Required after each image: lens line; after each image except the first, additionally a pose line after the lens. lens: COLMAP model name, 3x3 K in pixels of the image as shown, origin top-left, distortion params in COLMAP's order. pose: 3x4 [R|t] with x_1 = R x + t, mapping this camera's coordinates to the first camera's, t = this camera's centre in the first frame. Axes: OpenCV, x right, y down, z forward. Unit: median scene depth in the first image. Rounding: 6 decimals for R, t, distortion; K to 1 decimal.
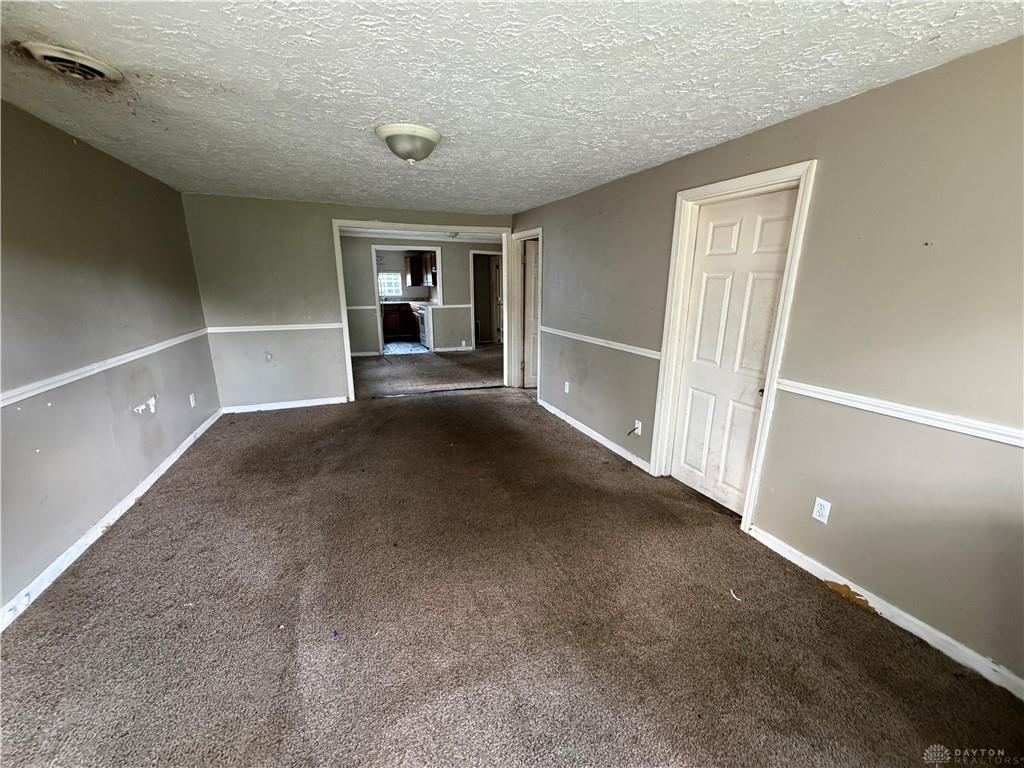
lens RADIAL K [[405.0, 0, 512.0], [0, 405.0, 384.0], [0, 0, 1]] dist [-0.000170, -0.000004]
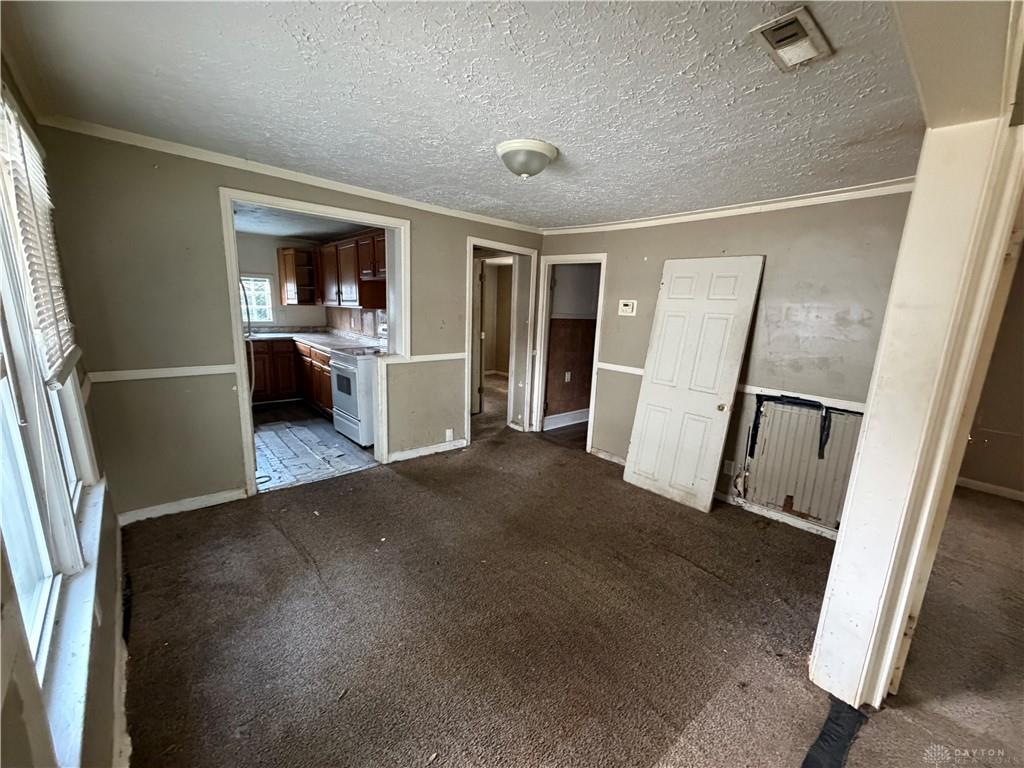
lens RADIAL K [[413.6, 0, 512.0], [0, 413.6, 384.0], [0, 0, 1]] dist [0.000954, 0.000034]
pose [[0.944009, -0.023918, 0.329052, -0.204133], [0.039667, 0.998362, -0.041231, -0.134673], [-0.327527, 0.051976, 0.943411, 0.520696]]
